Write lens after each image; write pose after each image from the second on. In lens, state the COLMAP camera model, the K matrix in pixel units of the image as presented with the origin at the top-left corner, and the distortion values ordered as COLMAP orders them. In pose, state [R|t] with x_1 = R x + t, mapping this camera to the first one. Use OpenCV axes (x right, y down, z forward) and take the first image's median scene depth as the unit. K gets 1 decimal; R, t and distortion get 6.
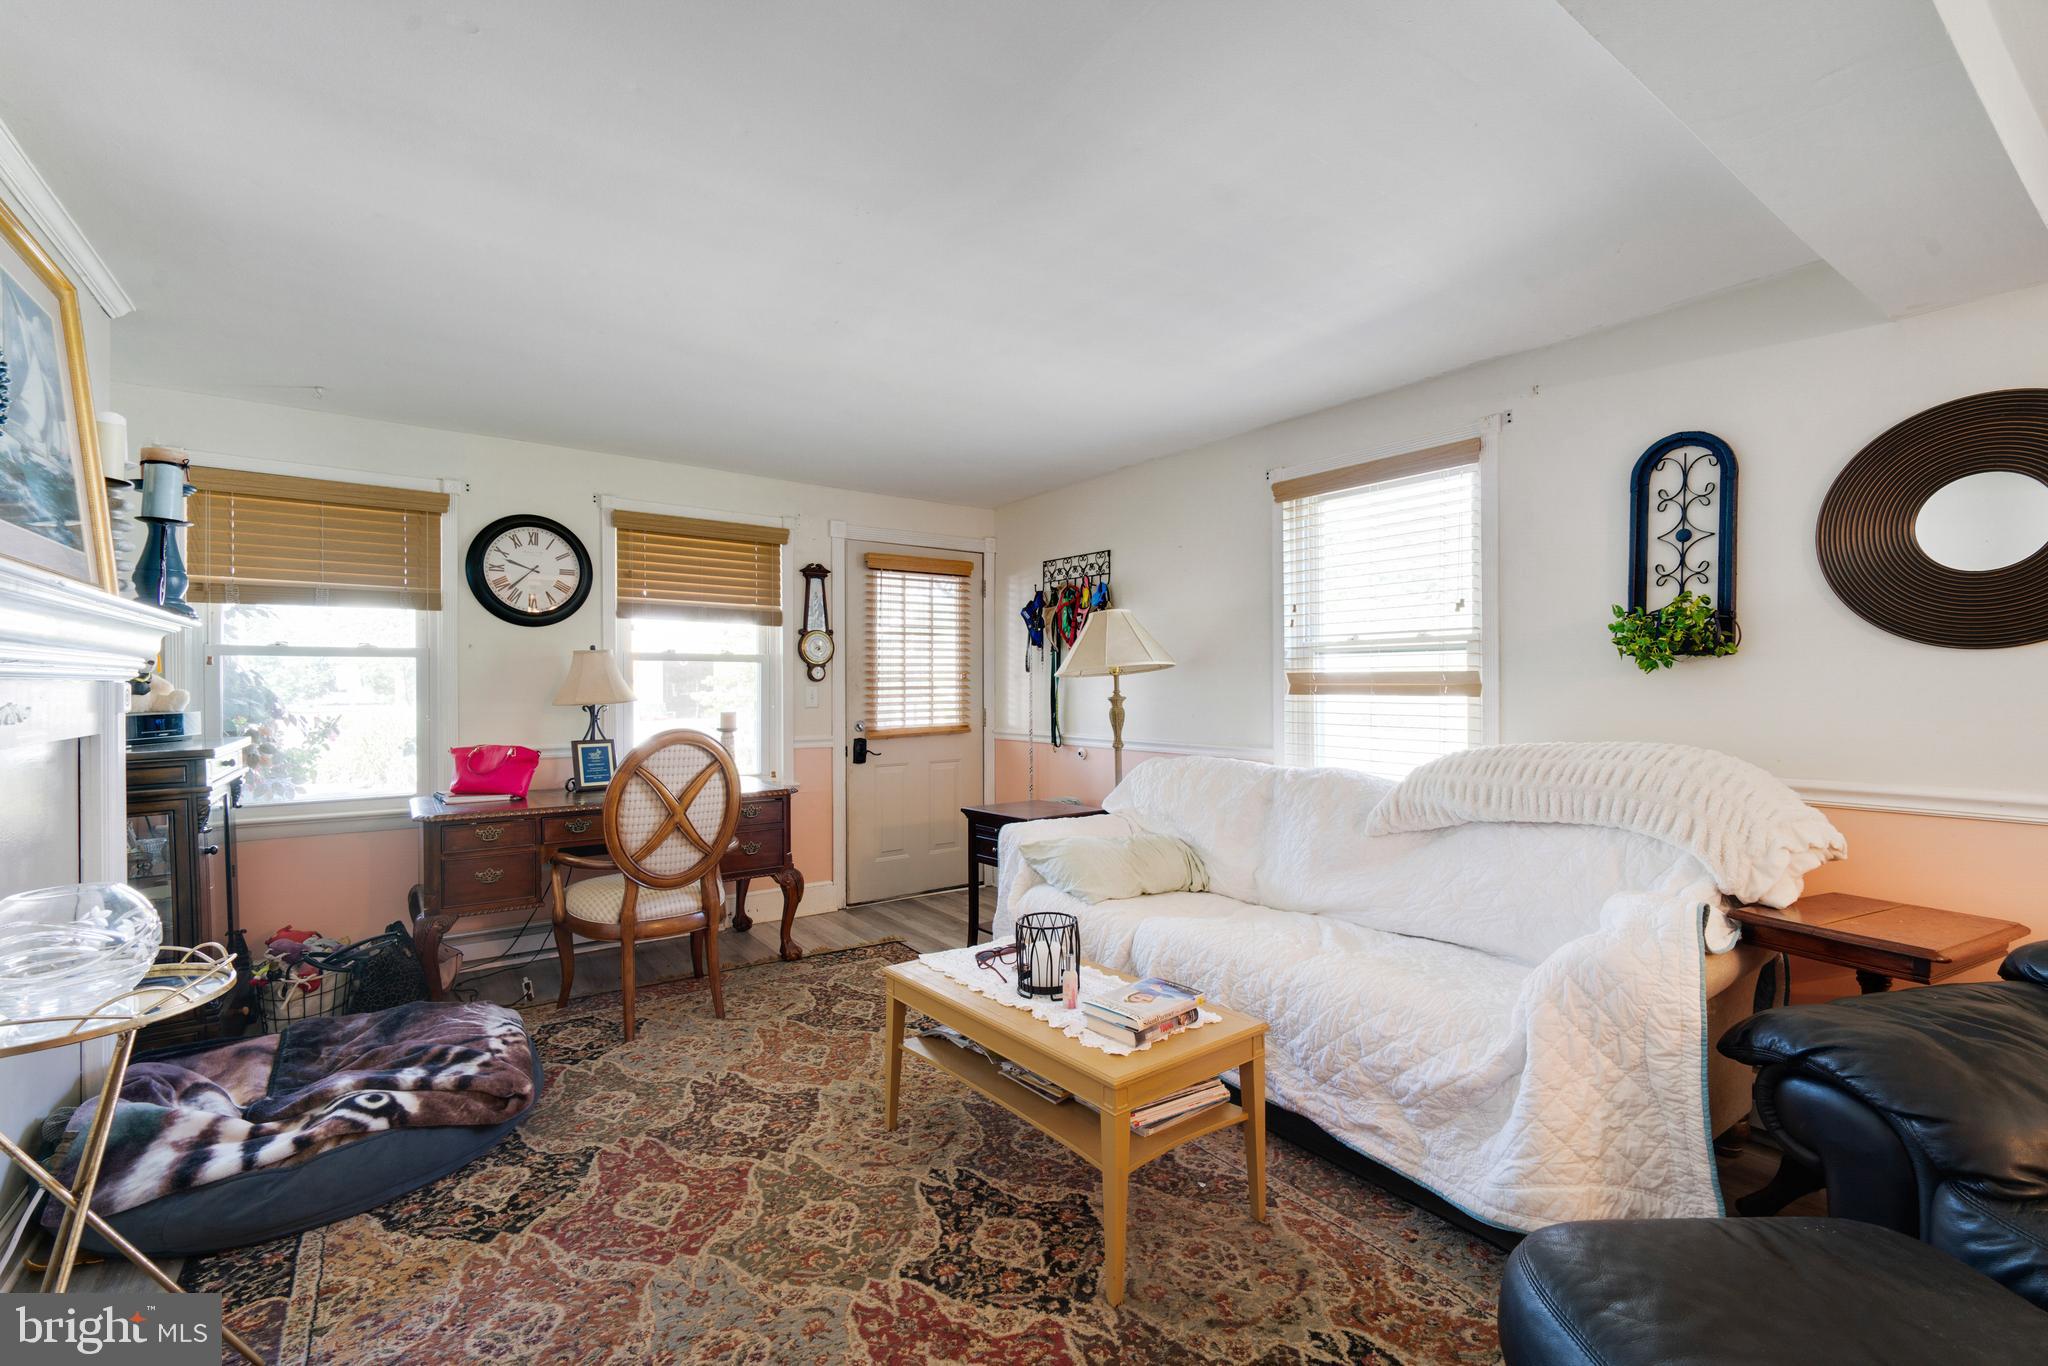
lens RADIAL K [[880.3, 0, 1025.1], [0, 880.3, 684.0], [0, 0, 1]] dist [-0.001430, 0.000962]
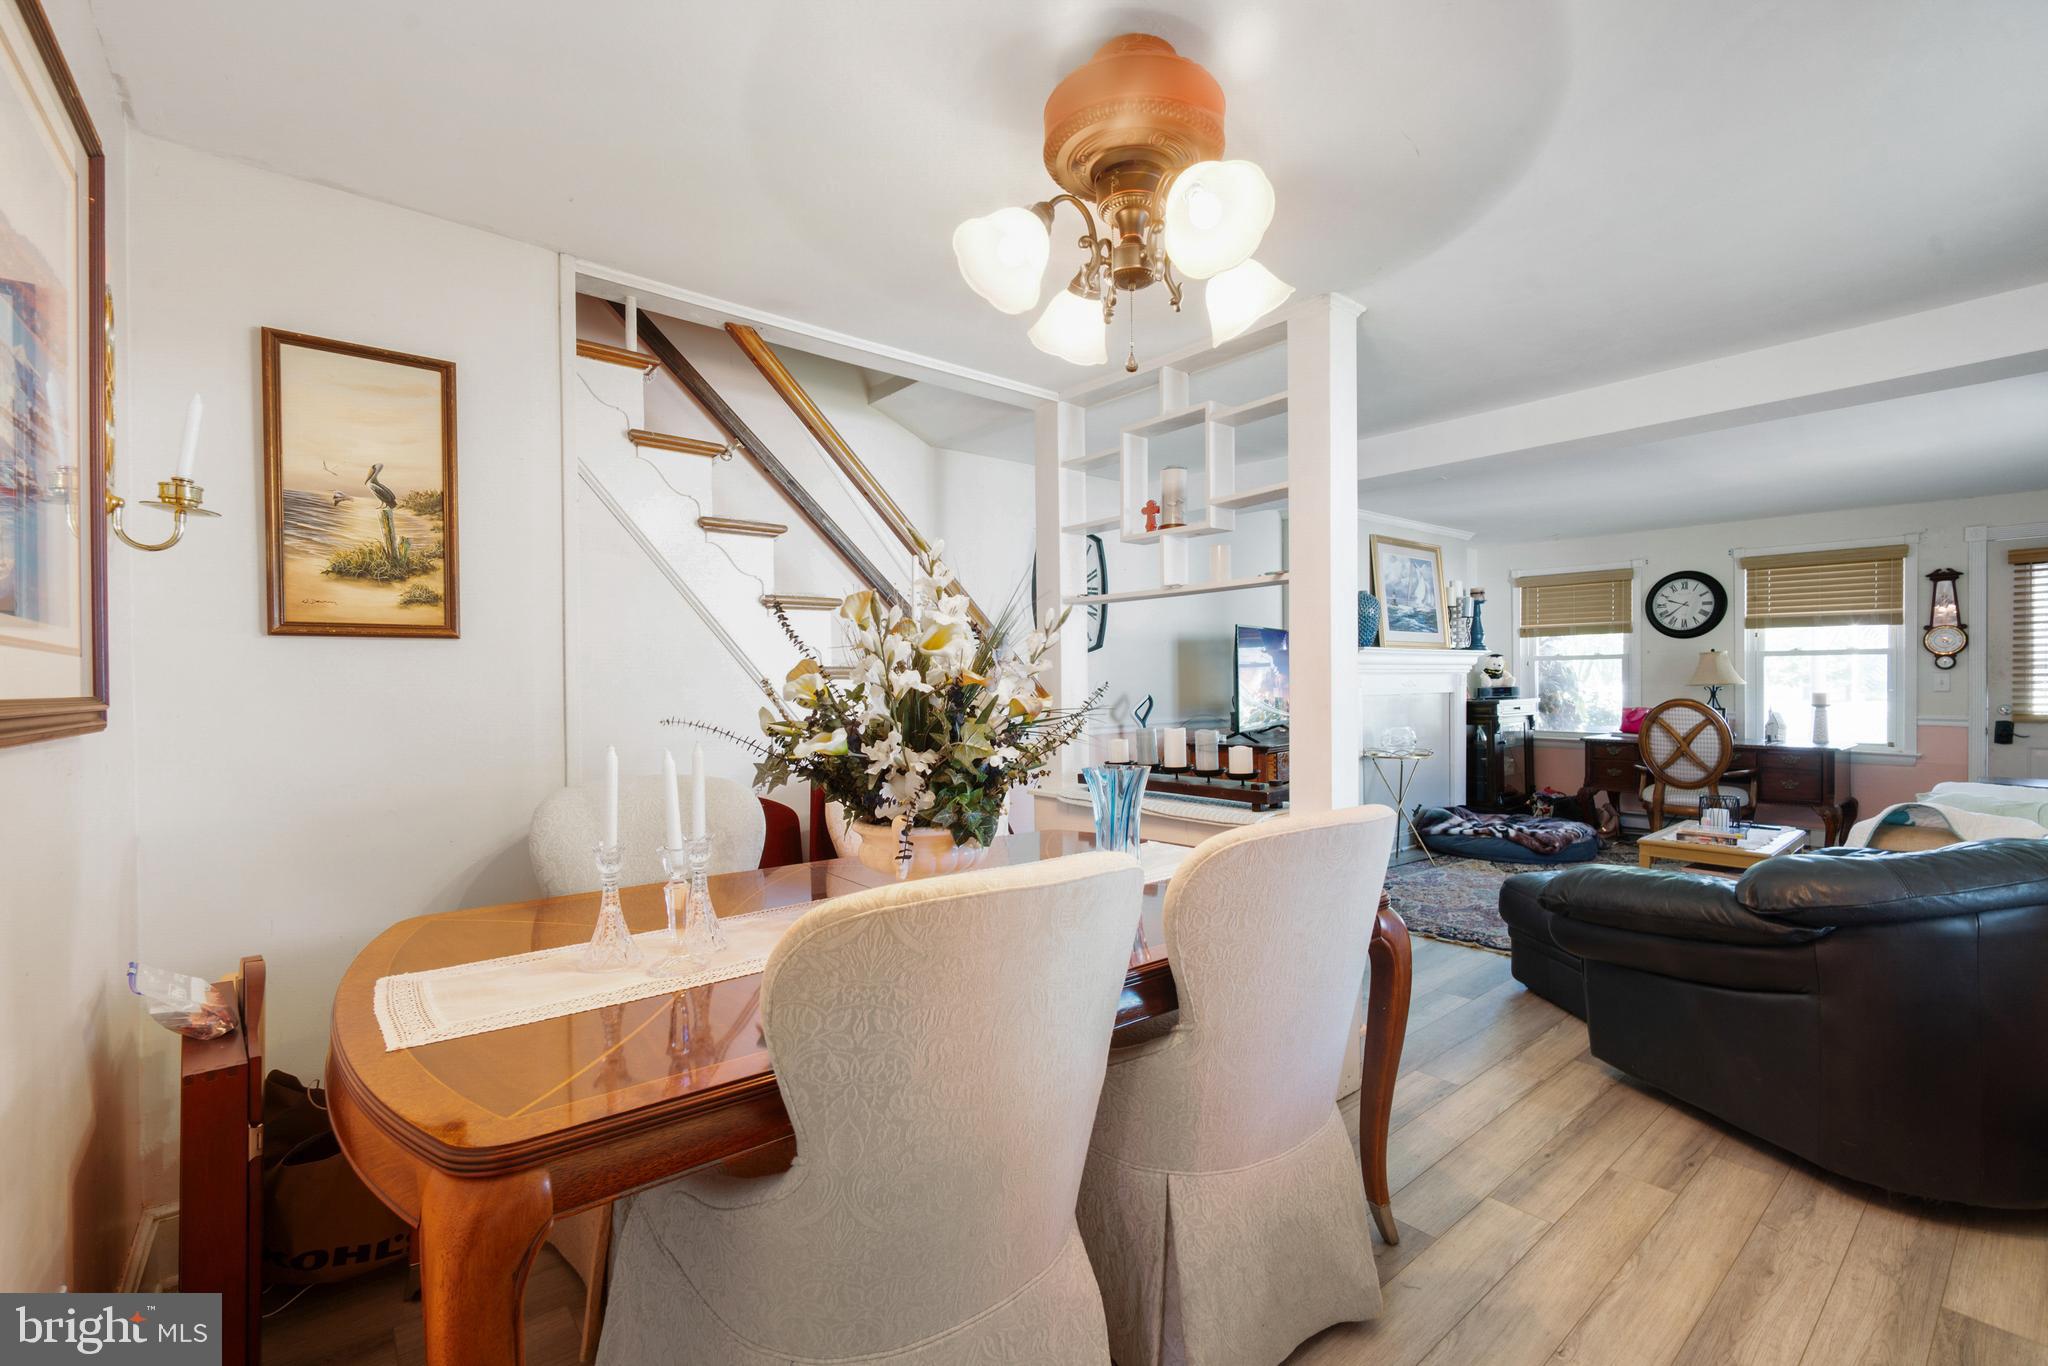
lens RADIAL K [[880.3, 0, 1025.2], [0, 880.3, 689.9], [0, 0, 1]] dist [-0.001430, 0.000962]
pose [[0.066846, 0.013959, -0.997666, 1.036301], [0.007338, 0.999868, 0.014482, -0.001848], [0.997736, -0.008289, 0.066734, -0.358678]]
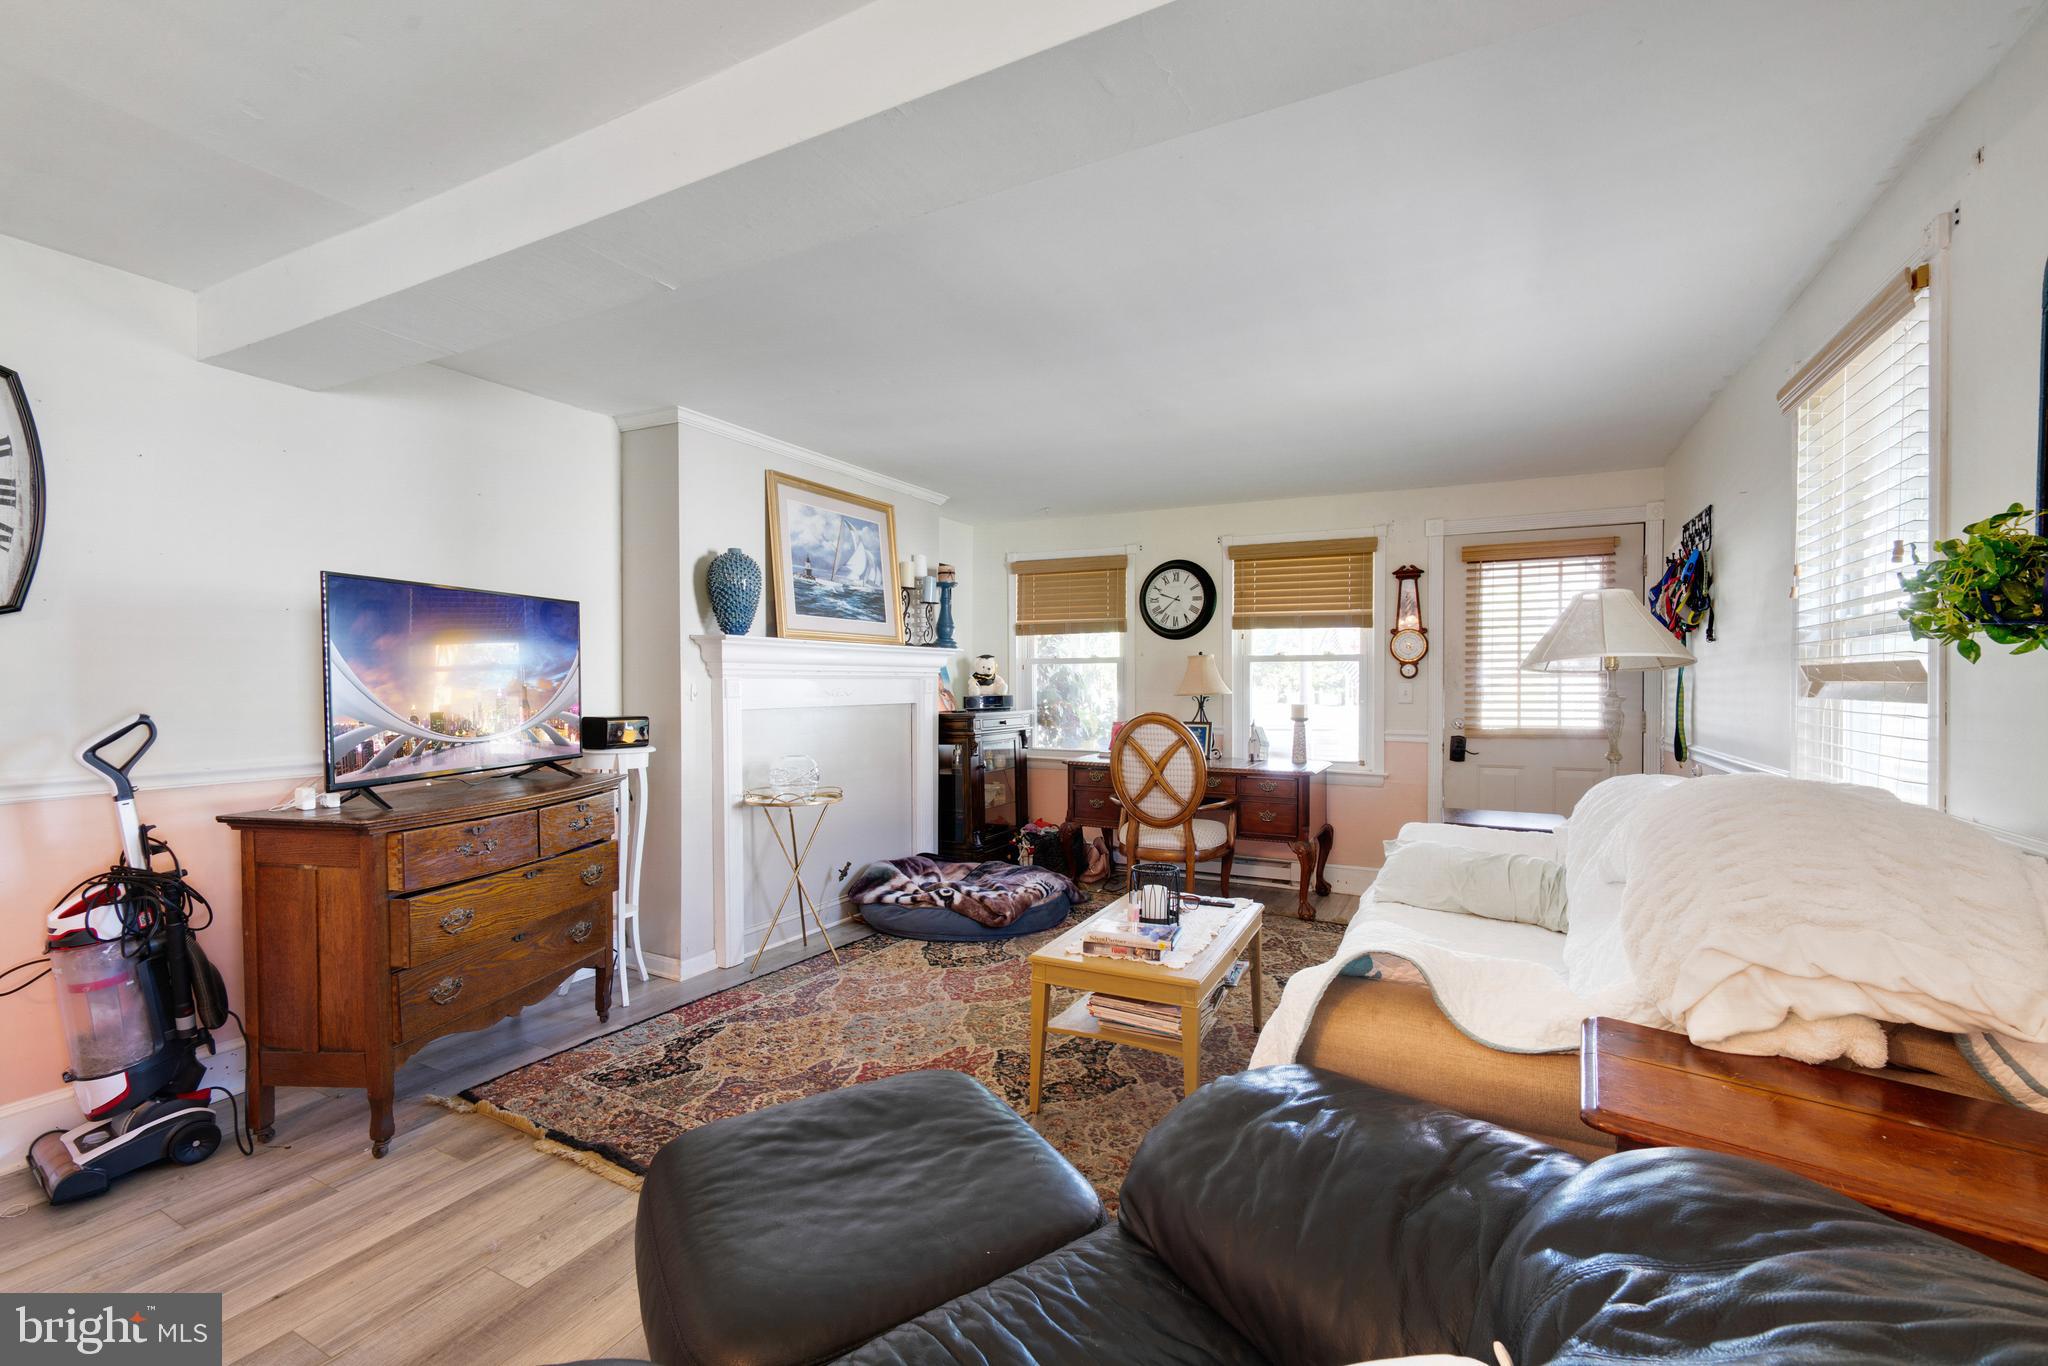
lens RADIAL K [[880.3, 0, 1015.5], [0, 880.3, 691.5], [0, 0, 1]] dist [-0.001430, 0.000962]
pose [[0.445470, 0.012429, -0.895211, 0.599561], [-0.001970, 0.999915, 0.012903, -0.000012], [0.895295, -0.003984, 0.445456, 0.147734]]
